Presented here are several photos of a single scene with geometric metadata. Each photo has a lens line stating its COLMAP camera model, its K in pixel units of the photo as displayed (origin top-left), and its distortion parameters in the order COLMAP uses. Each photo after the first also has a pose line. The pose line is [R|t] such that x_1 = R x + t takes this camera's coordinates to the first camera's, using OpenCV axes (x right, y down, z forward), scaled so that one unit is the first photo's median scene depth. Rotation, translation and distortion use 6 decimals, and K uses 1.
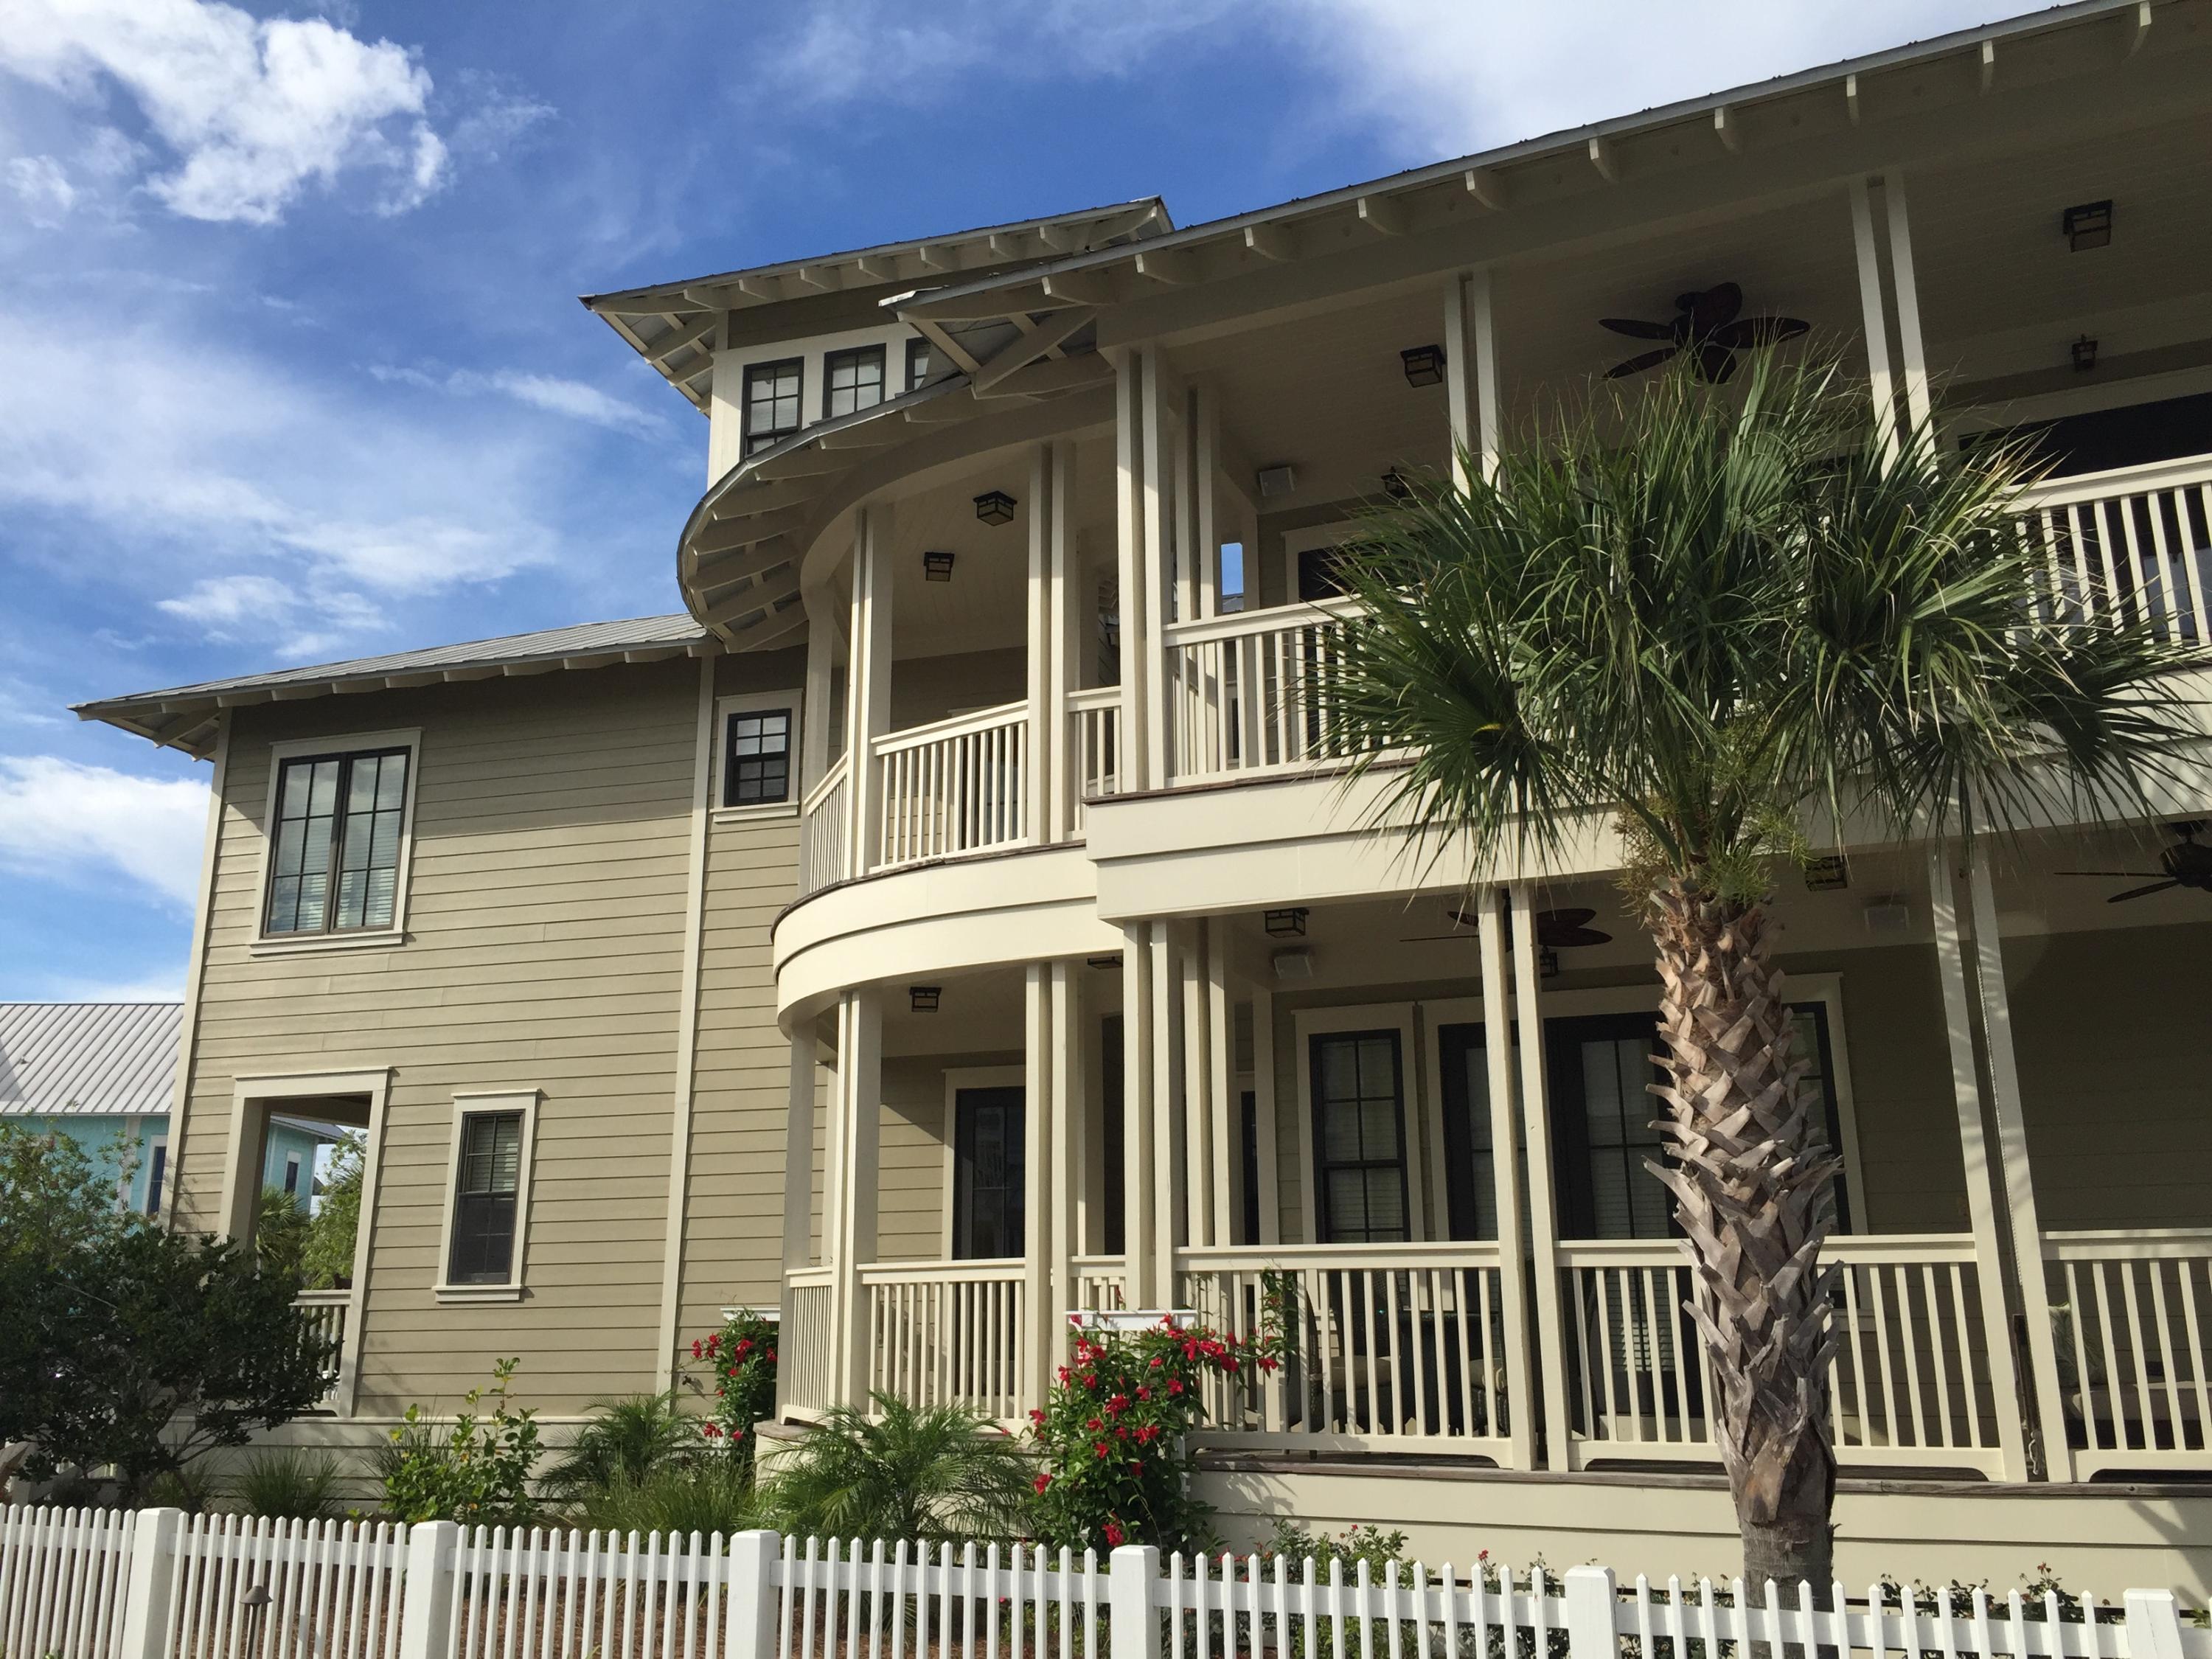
lens RADIAL K [[1886.2, 0, 1098.6], [0, 1886.2, 778.8], [0, 0, 1]] dist [0.009038, -0.003236]
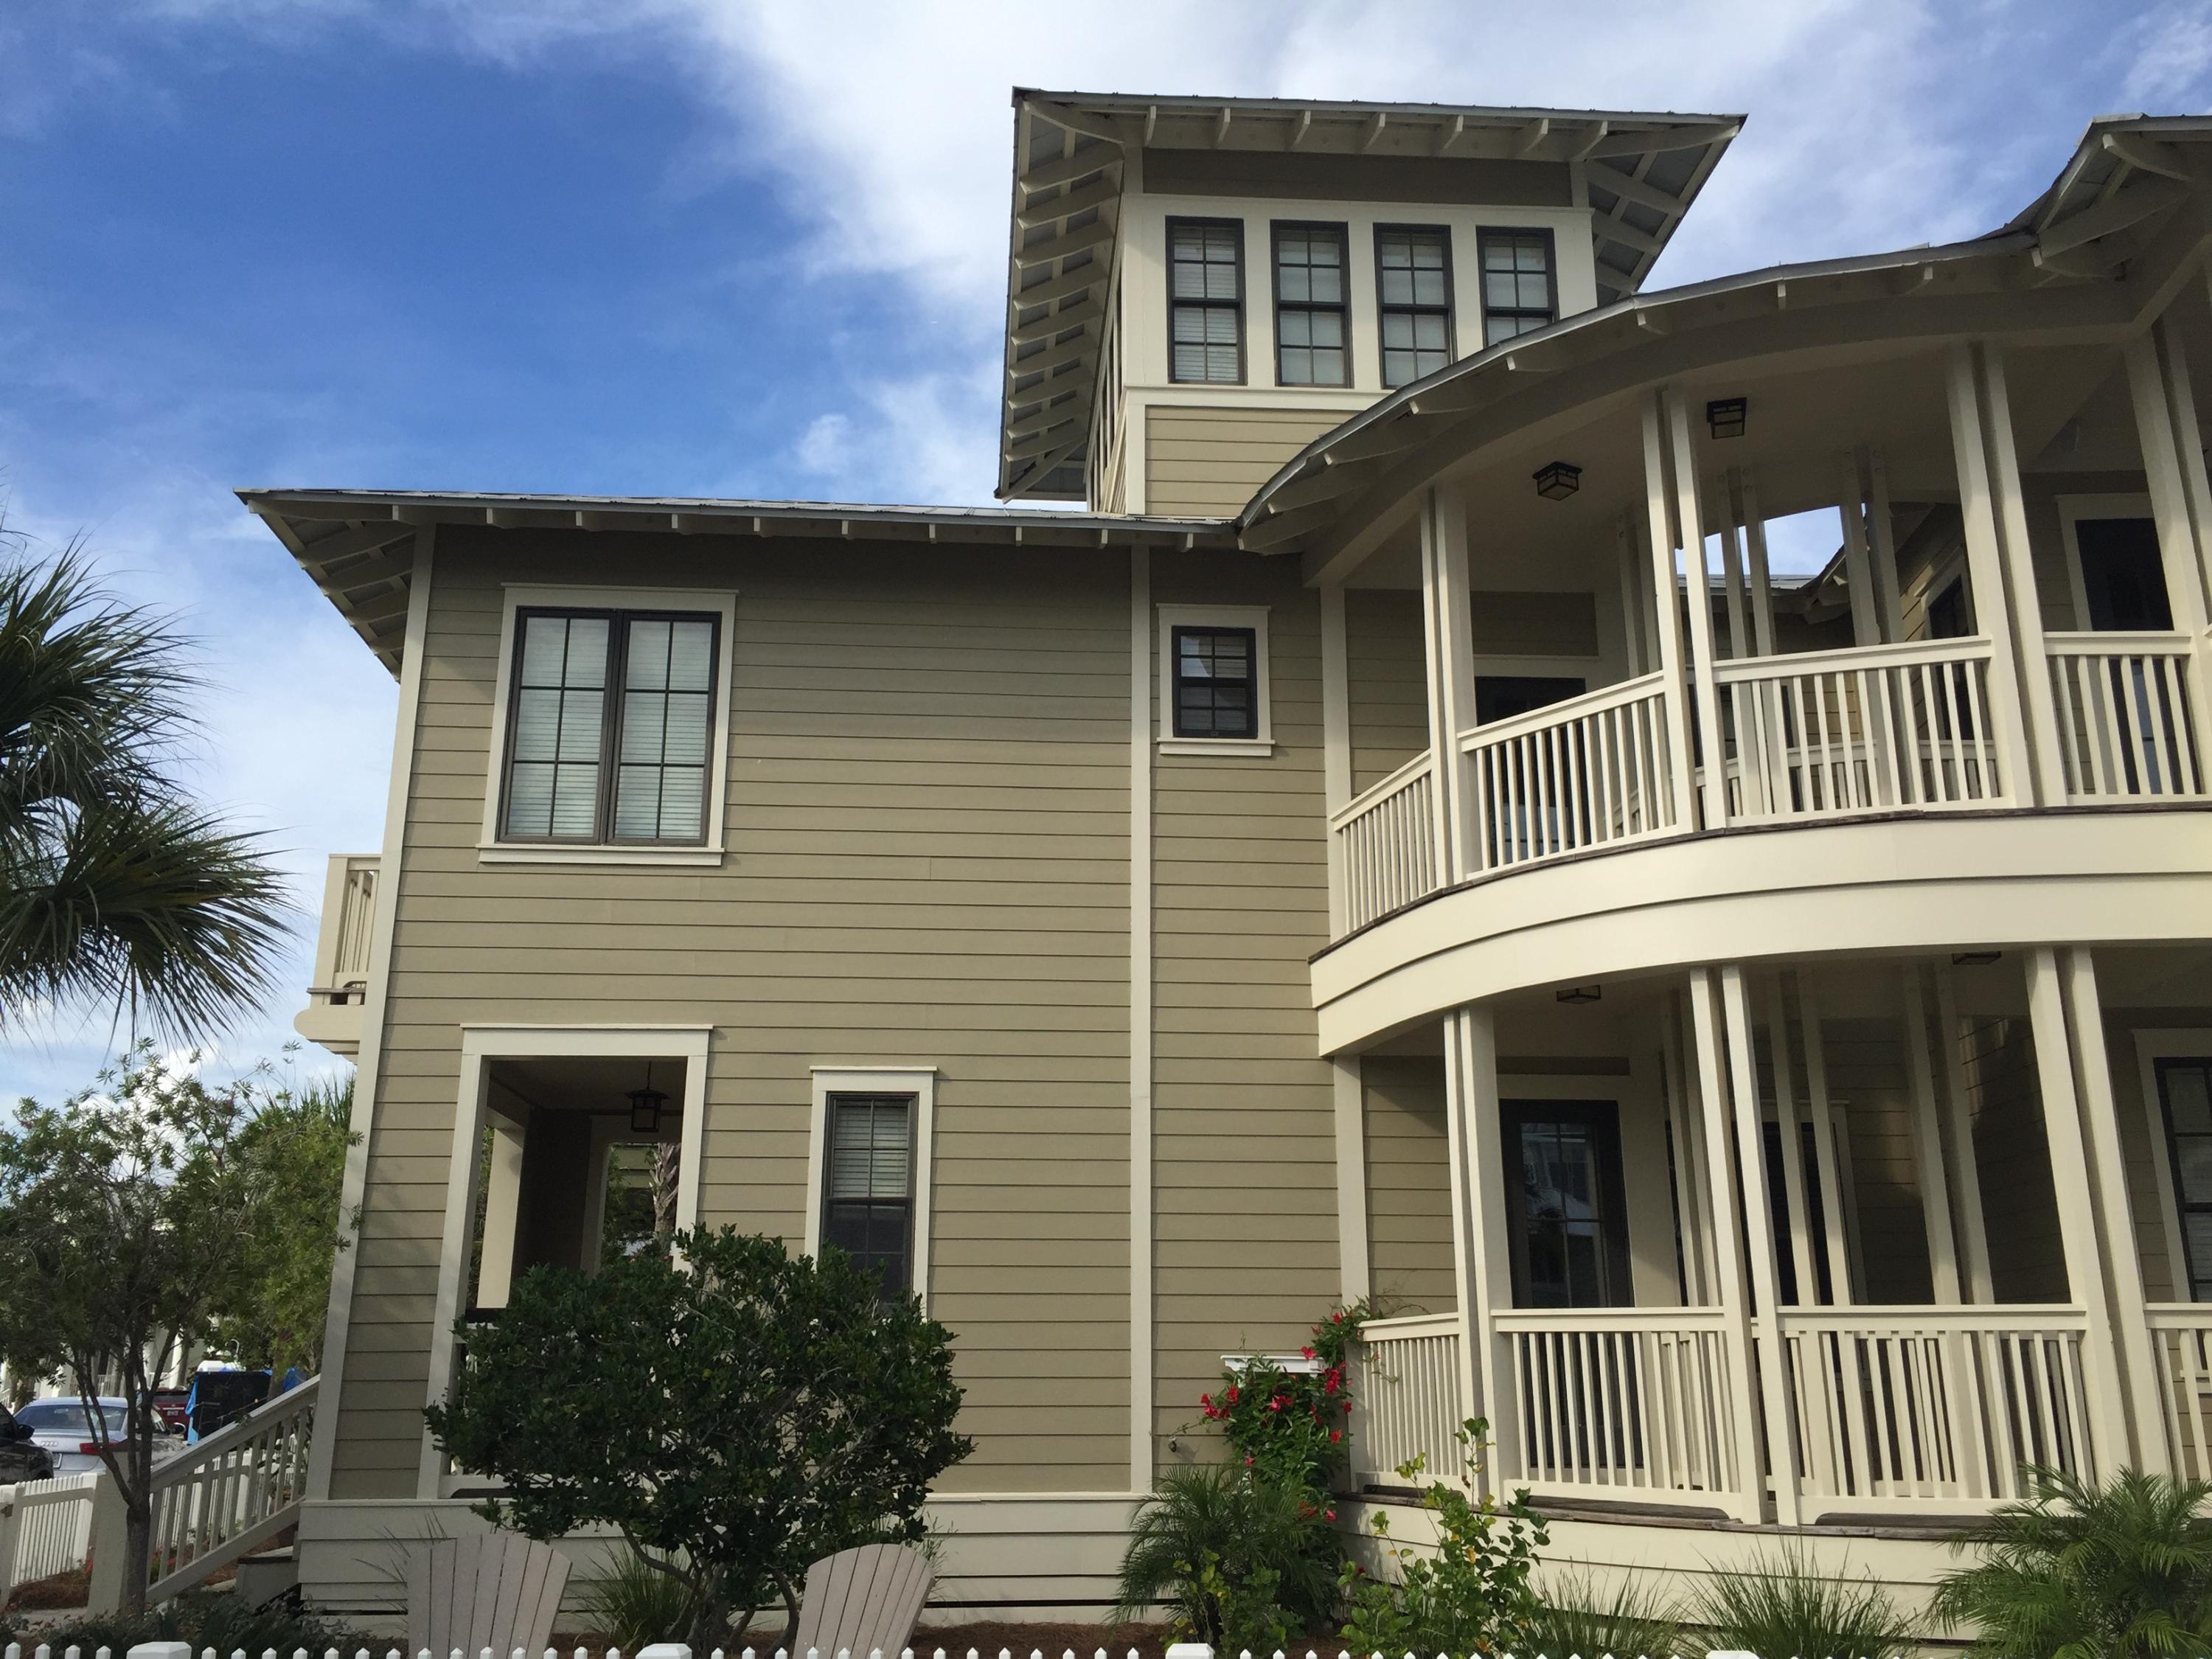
lens RADIAL K [[1886.2, 0, 1098.6], [0, 1886.2, 778.8], [0, 0, 1]] dist [0.009038, -0.003236]
pose [[0.944272, 0.109046, 0.310580, -0.480859], [-0.103747, 0.994037, -0.033582, 0.064016], [-0.312390, -0.000511, 0.949954, 0.234852]]
